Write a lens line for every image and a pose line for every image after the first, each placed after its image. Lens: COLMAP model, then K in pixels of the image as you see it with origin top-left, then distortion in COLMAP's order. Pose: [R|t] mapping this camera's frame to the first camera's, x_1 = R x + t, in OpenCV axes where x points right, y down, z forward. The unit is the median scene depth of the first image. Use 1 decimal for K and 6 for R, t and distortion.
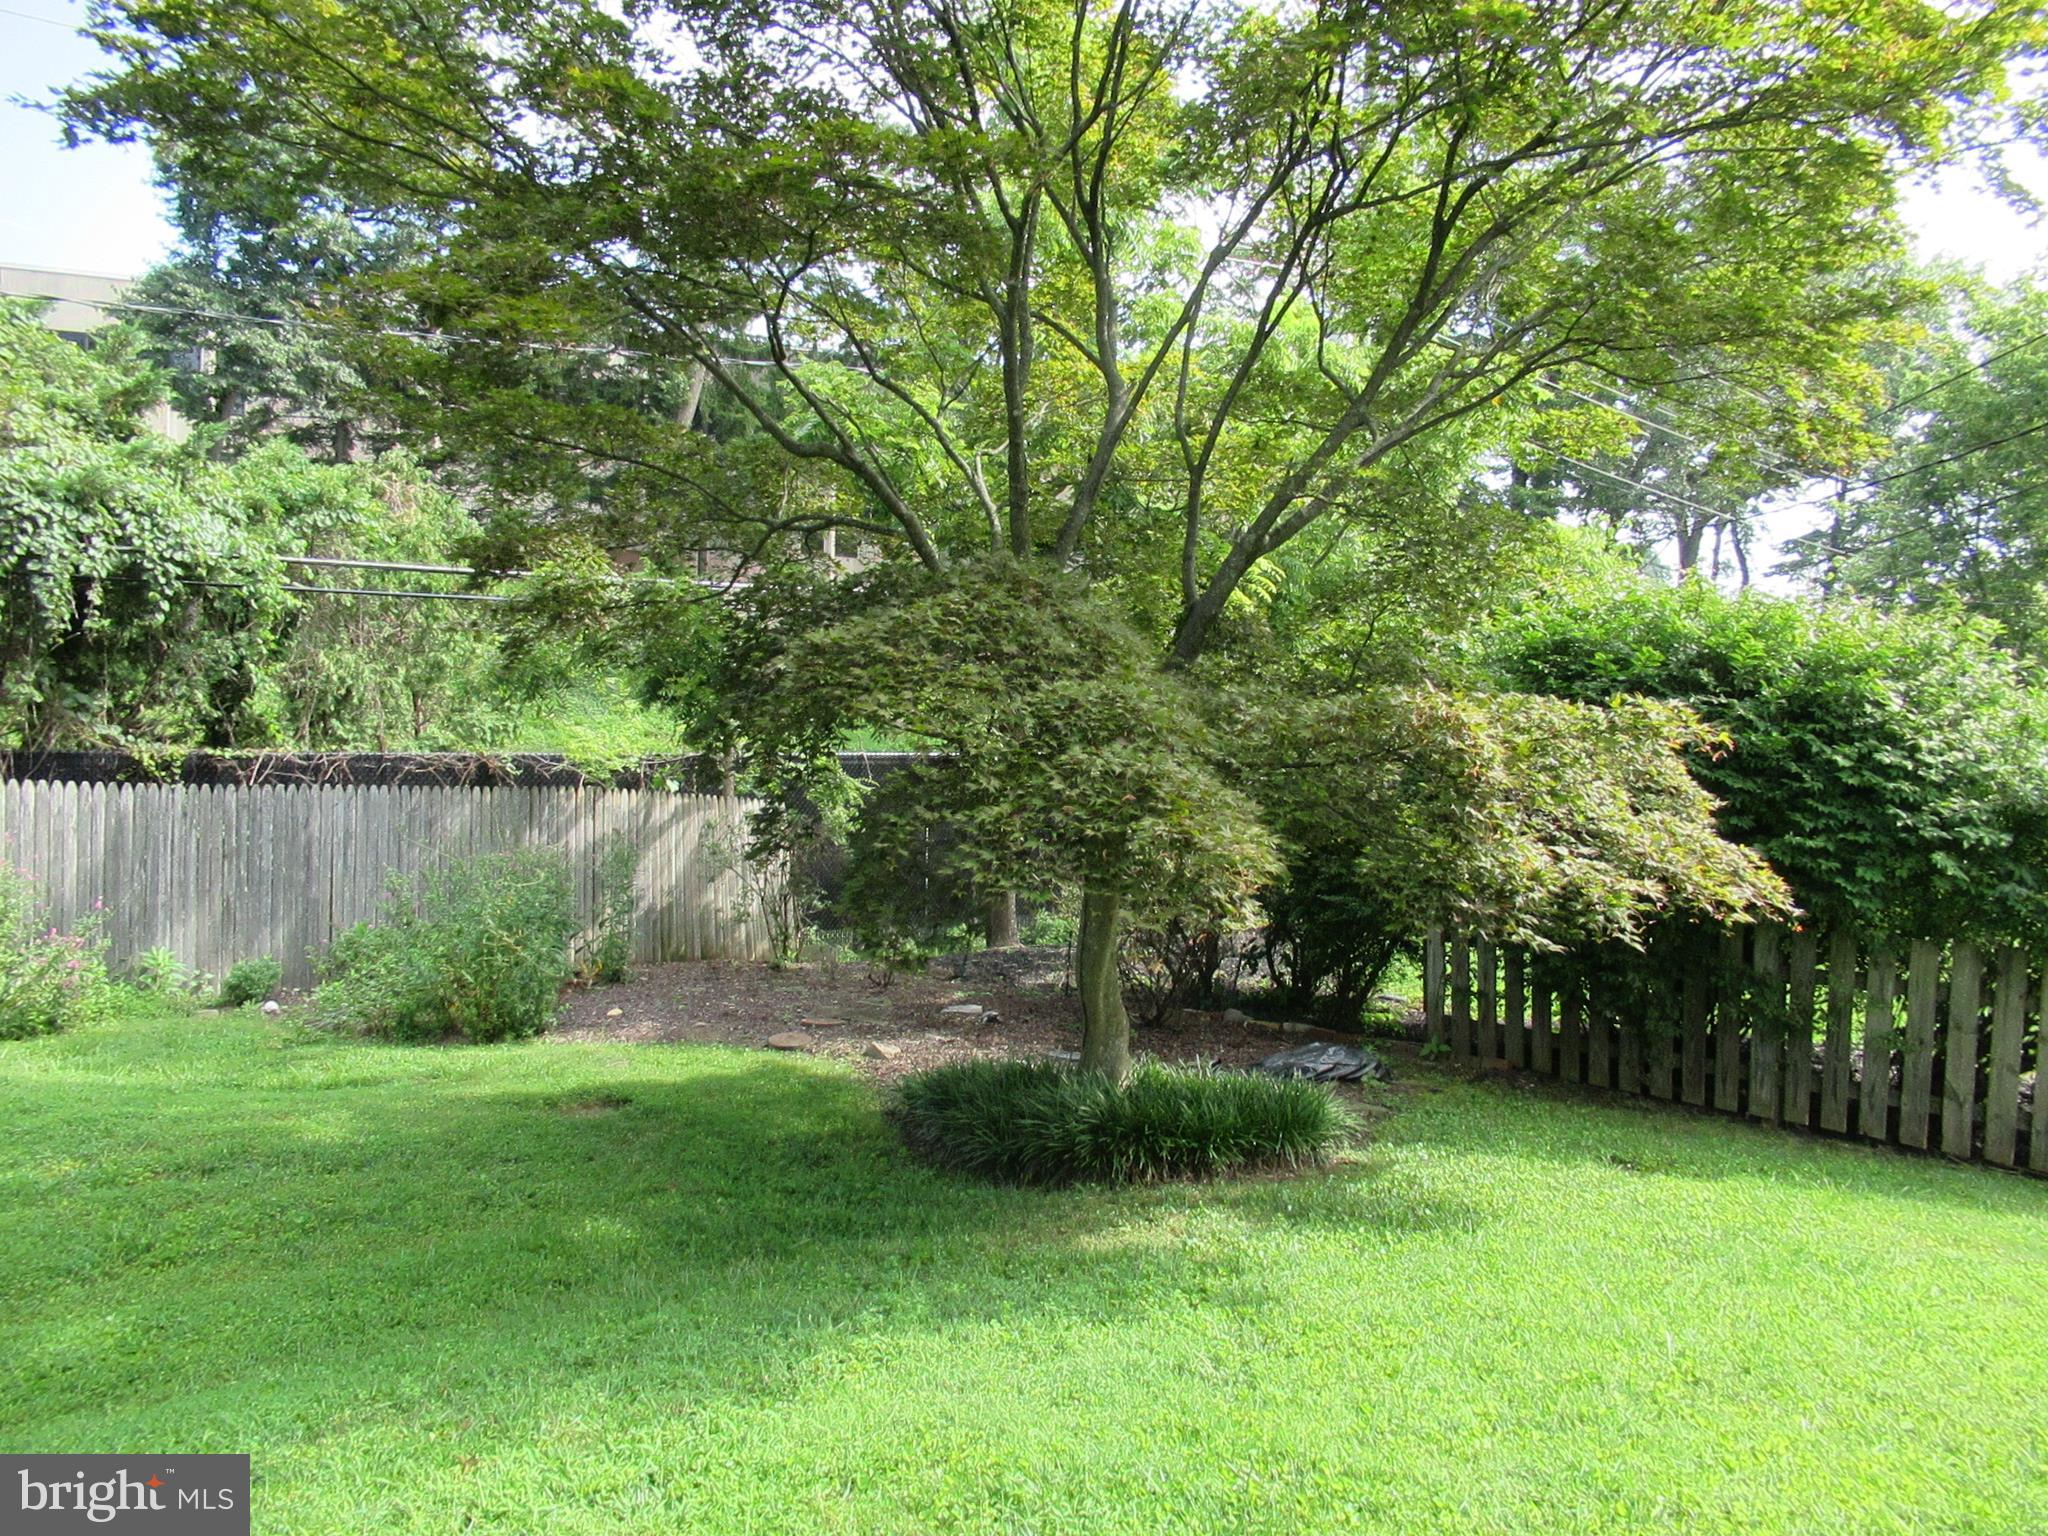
lens RADIAL K [[1548.3, 0, 1029.0], [0, 1548.3, 761.5], [0, 0, 1]] dist [-0.008514, 0.005698]
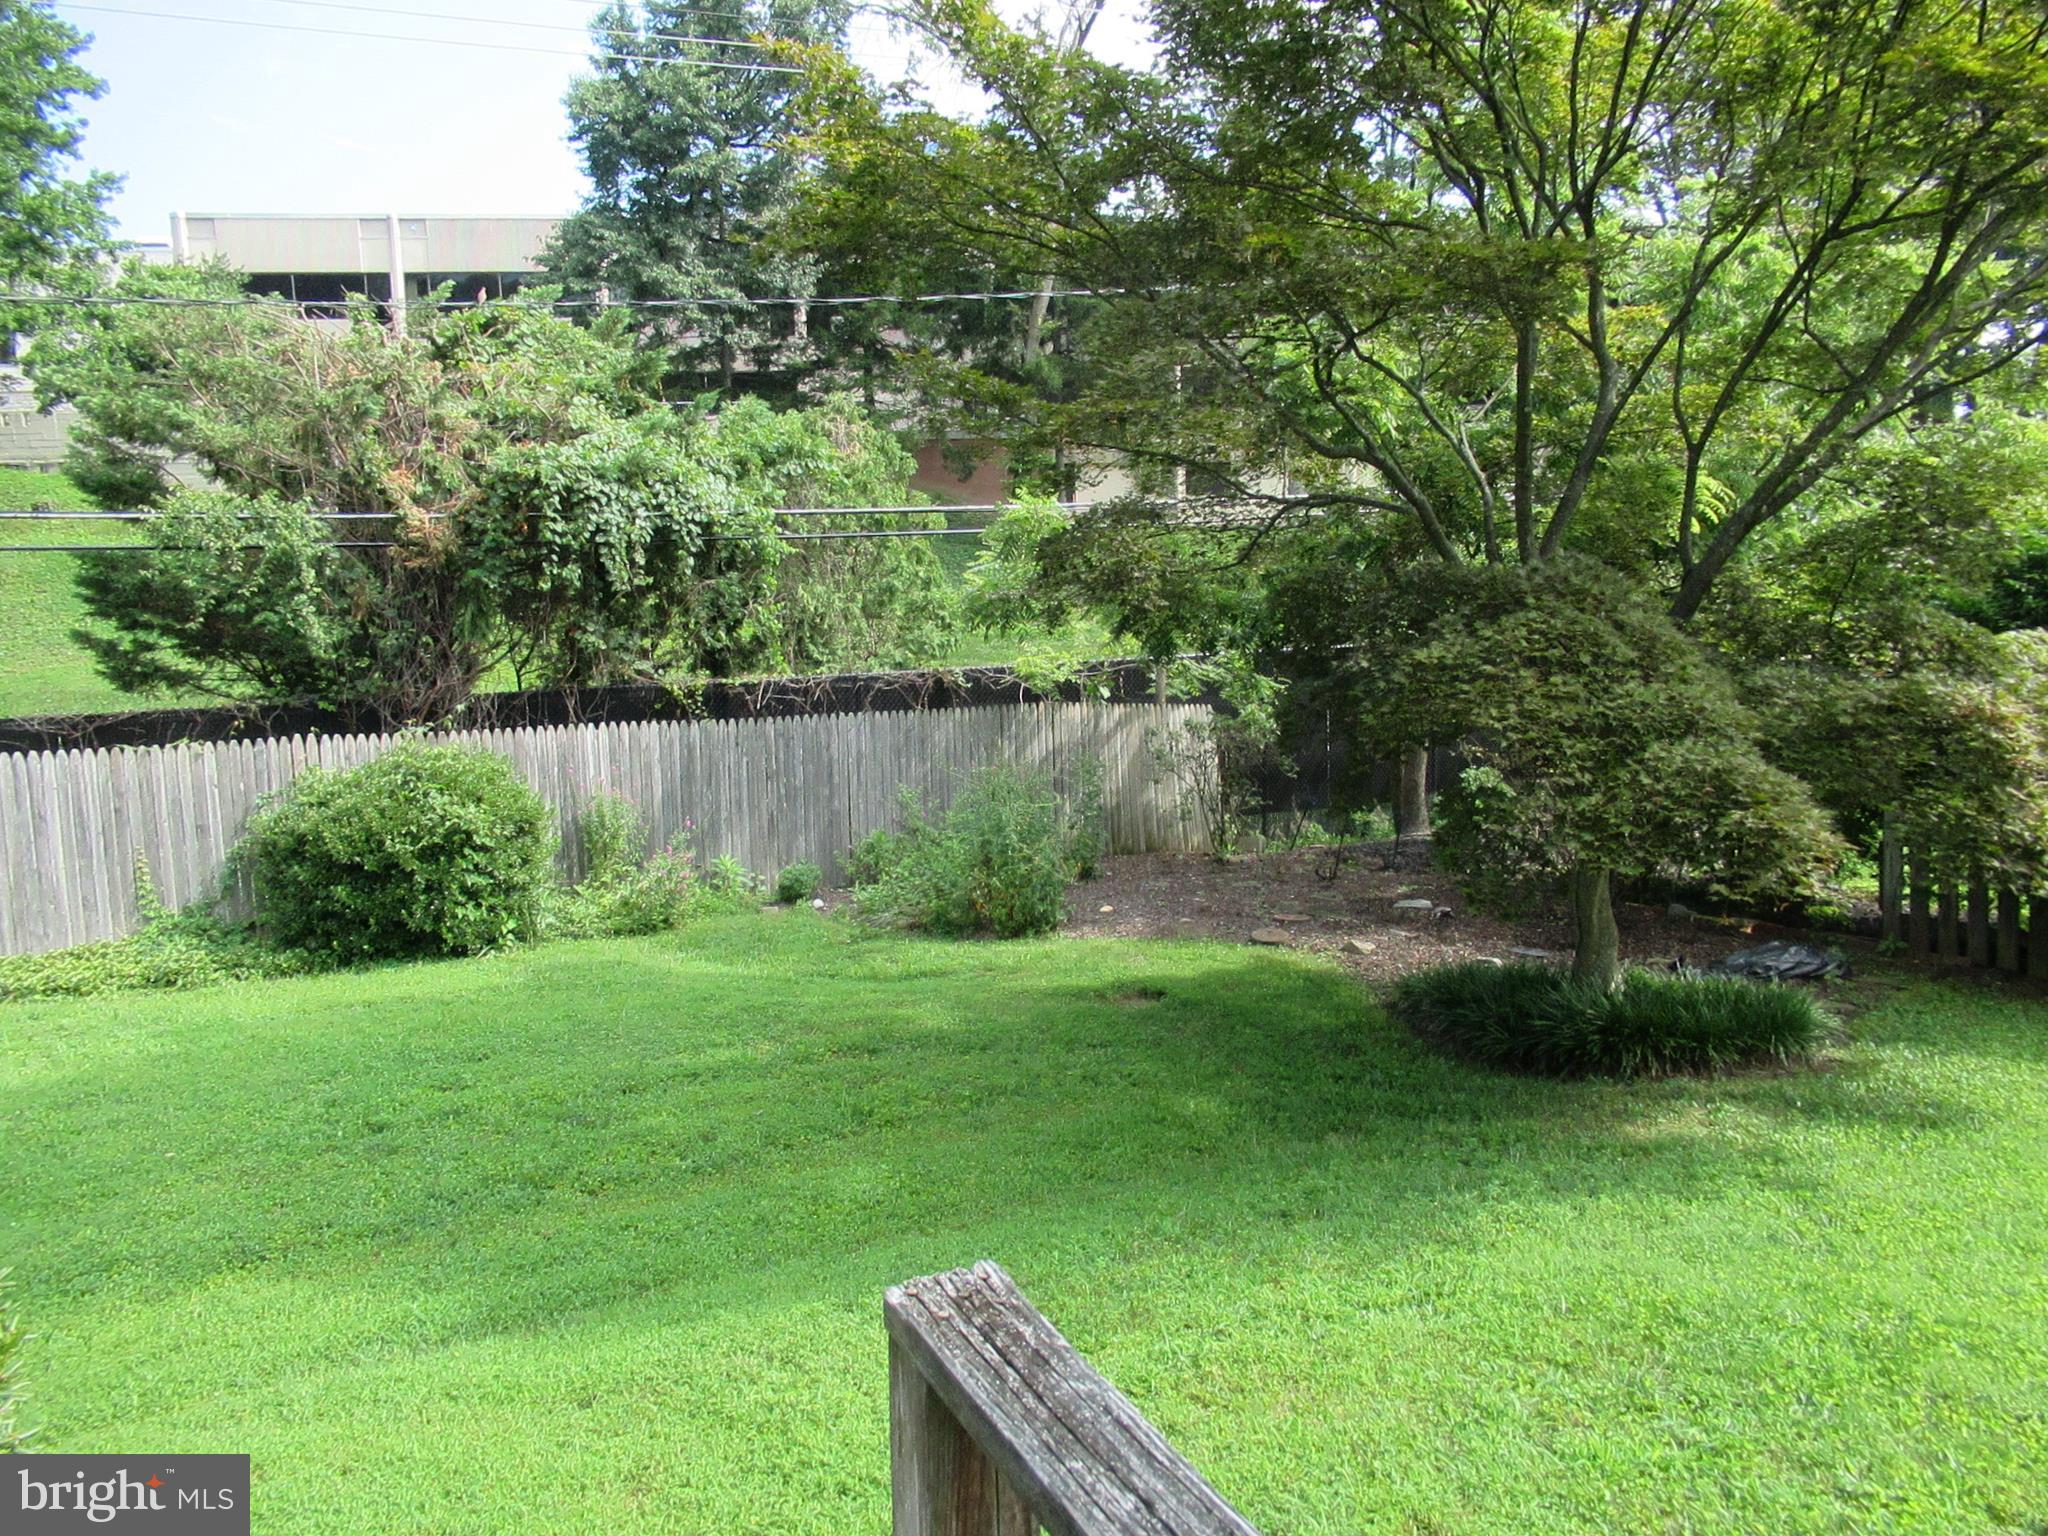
lens RADIAL K [[1548.3, 0, 1017.8], [0, 1548.3, 771.7], [0, 0, 1]] dist [-0.008514, 0.005698]
pose [[0.975838, -0.020446, -0.217535, -0.086783], [0.041774, 0.994705, 0.093899, -0.055125], [0.214464, -0.100718, 0.971525, -0.135089]]
